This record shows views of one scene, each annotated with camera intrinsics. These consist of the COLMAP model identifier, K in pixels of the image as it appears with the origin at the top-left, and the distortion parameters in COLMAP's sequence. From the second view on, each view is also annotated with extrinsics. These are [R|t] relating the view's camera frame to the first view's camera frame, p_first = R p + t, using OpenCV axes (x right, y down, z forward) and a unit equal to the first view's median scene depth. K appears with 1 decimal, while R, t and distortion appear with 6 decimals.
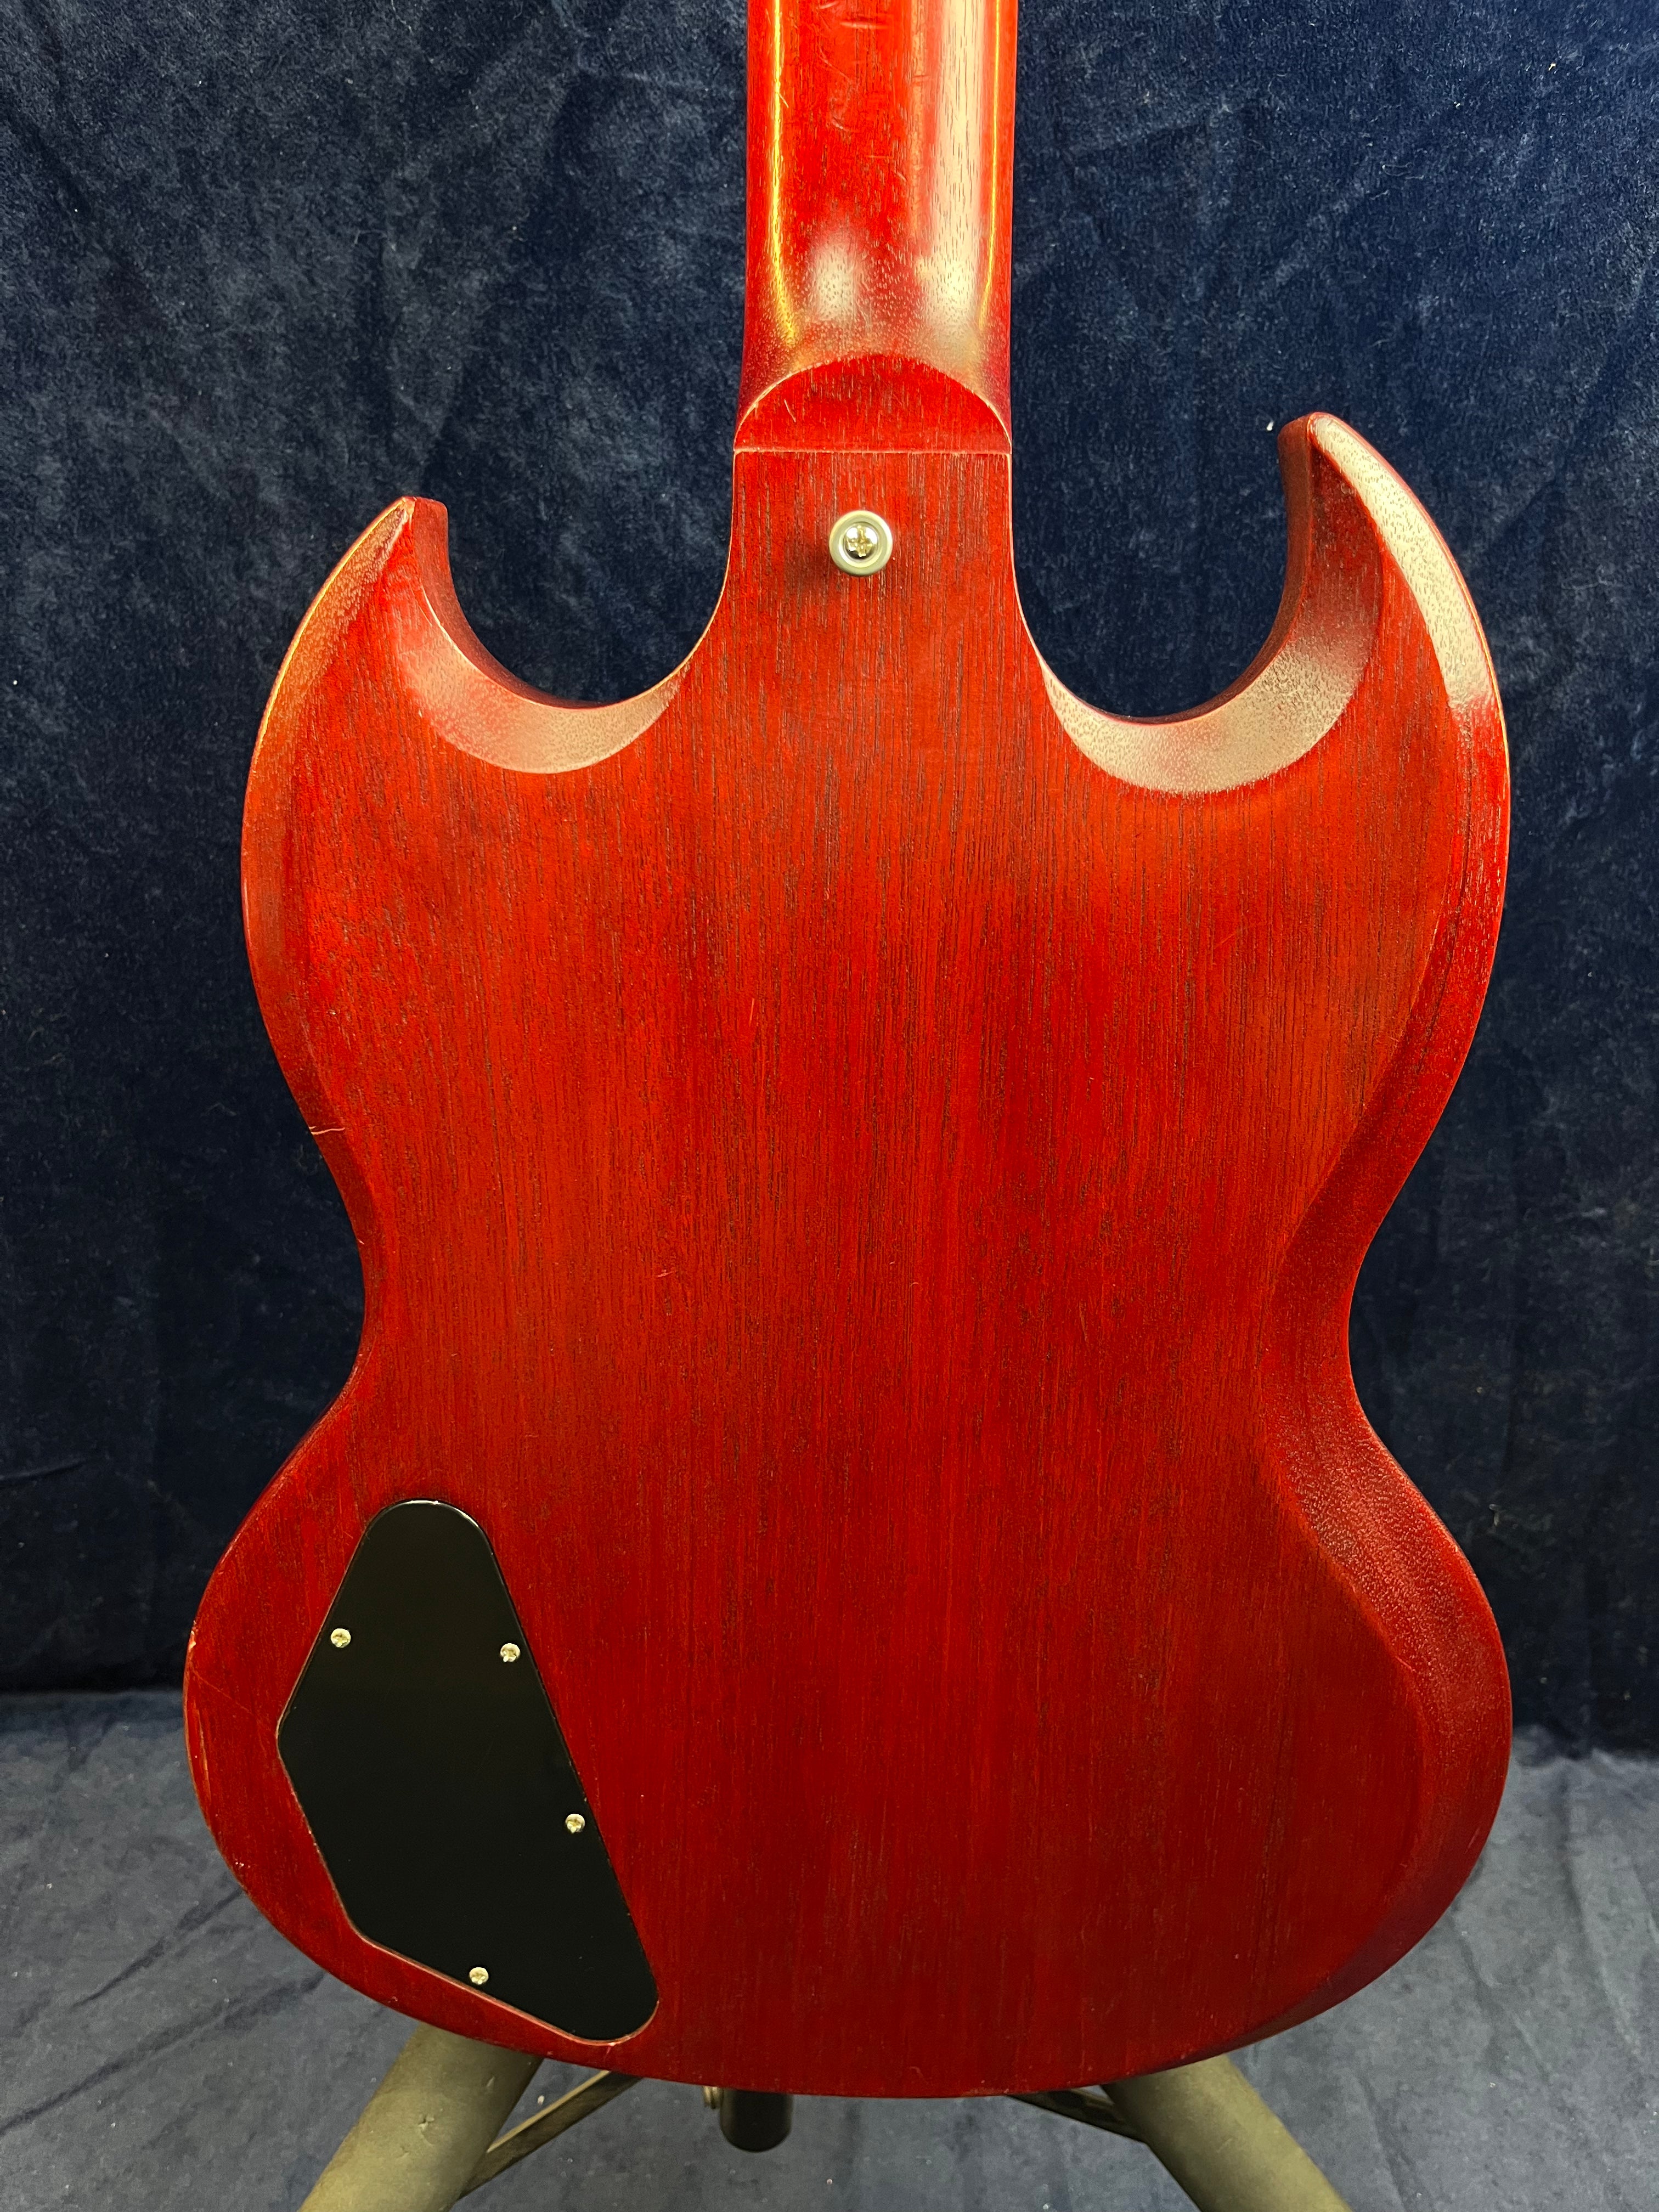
lens RADIAL K [[1698.1, 0, 849.0], [0, 1698.1, 1118.9], [0, 0, 1]] dist [0.087967, -0.149646]
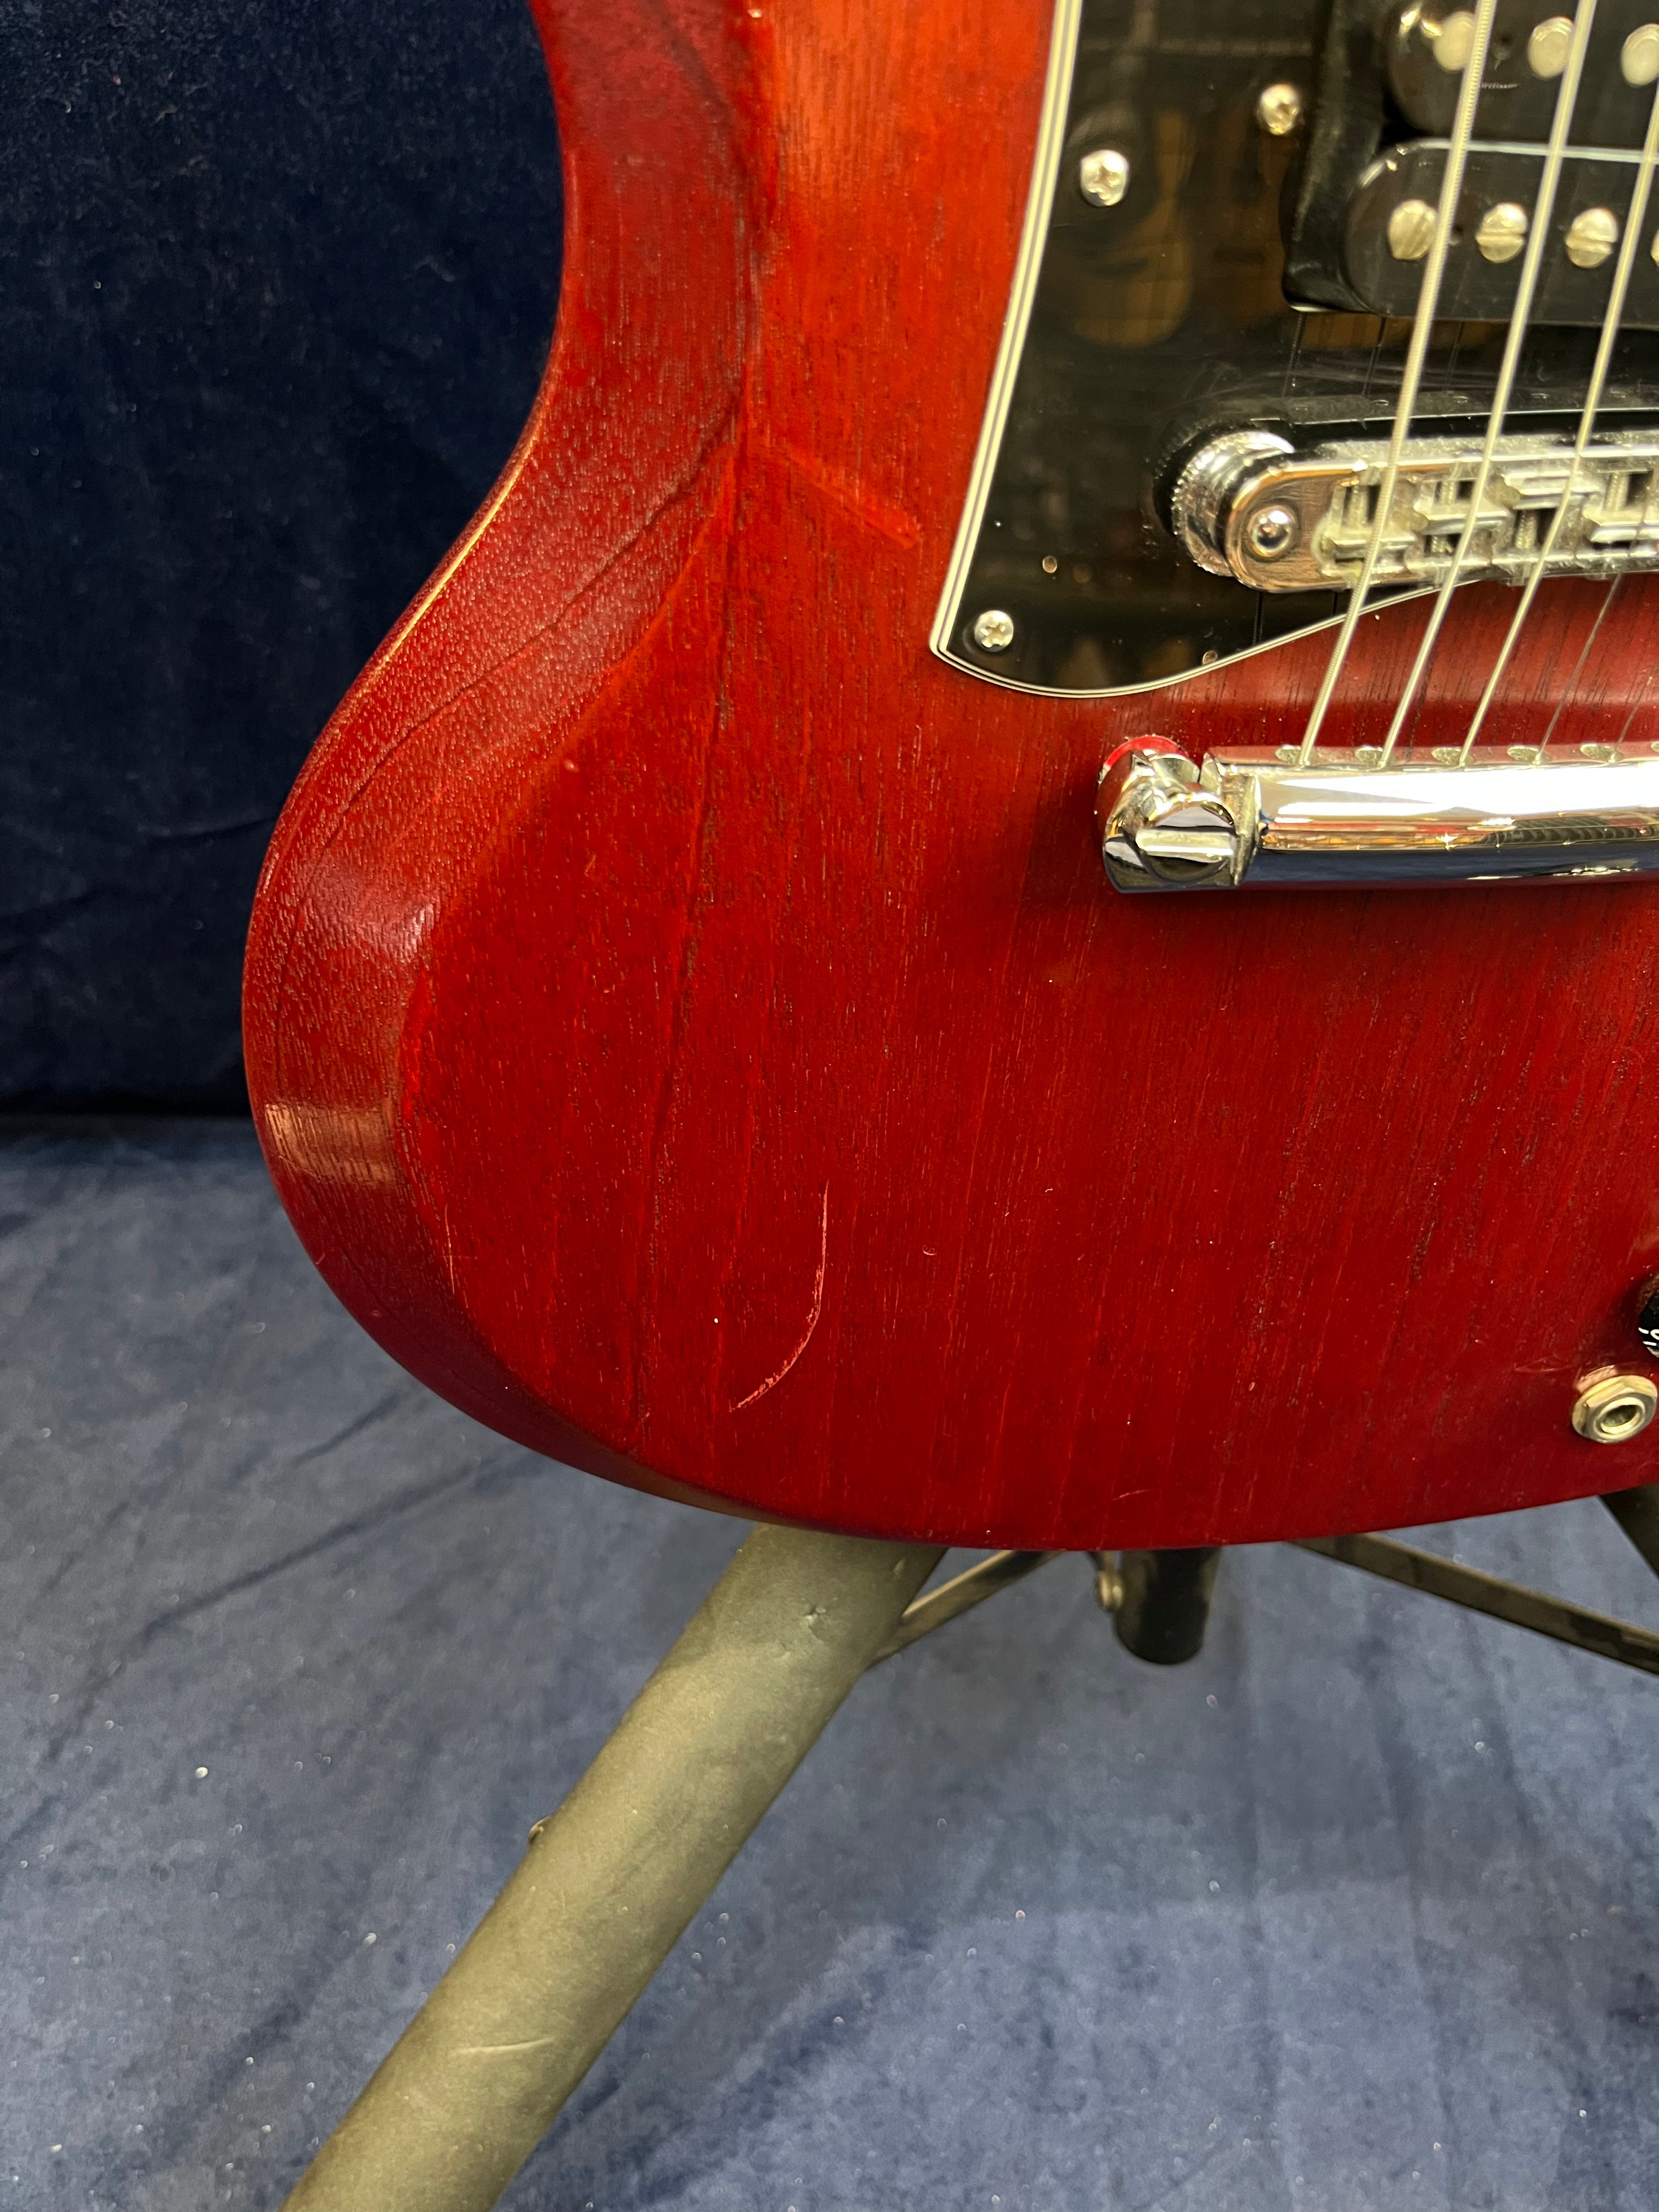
lens RADIAL K [[1722.6, 0, 834.2], [0, 1722.6, 1129.9], [0, 0, 1]] dist [0.053955, -0.104163]
pose [[0.996162, 0.038283, -0.078707, -0.163086], [-0.016910, 0.966504, 0.256092, 0.175413], [0.085875, -0.253779, 0.963443, 0.306611]]
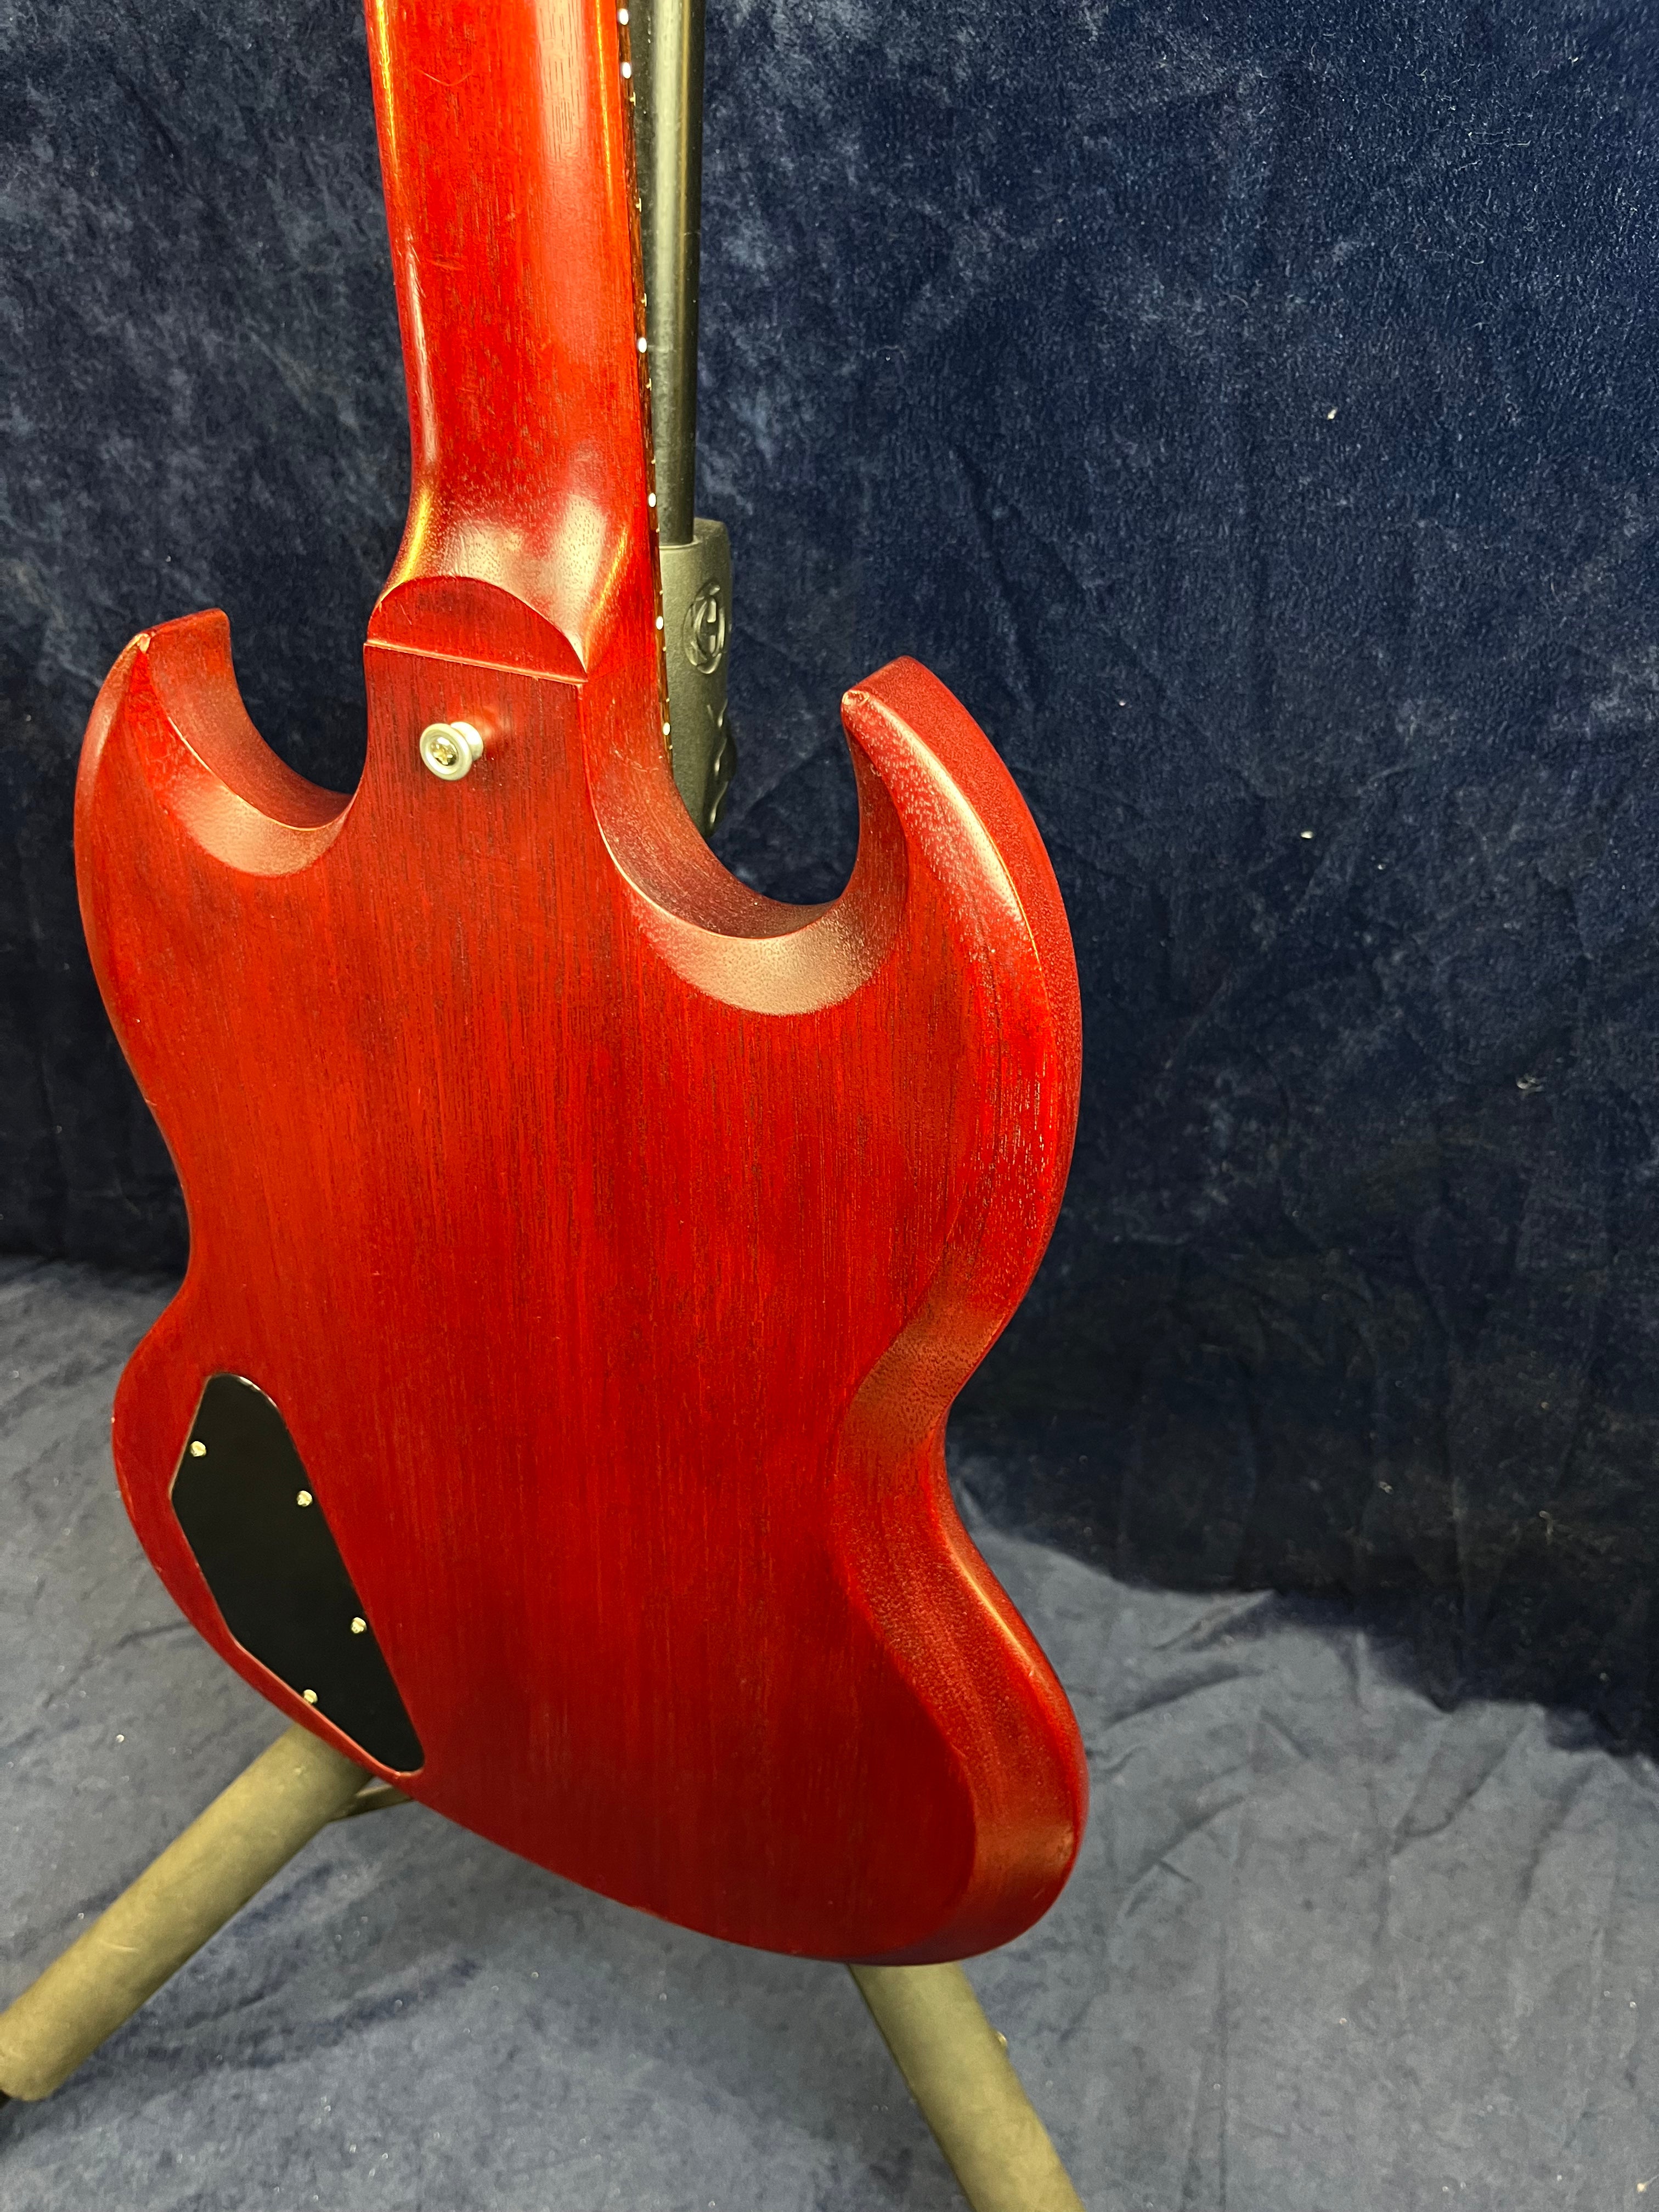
lens RADIAL K [[1717.1, 0, 829.5], [0, 1717.1, 1106.0], [0, 0, 1]] dist [0.074010, -0.134370]
pose [[0.917660, 0.224825, -0.327649, 0.401948], [-0.139536, 0.954360, 0.264057, -0.279350], [0.372062, -0.196595, 0.907149, 0.031080]]
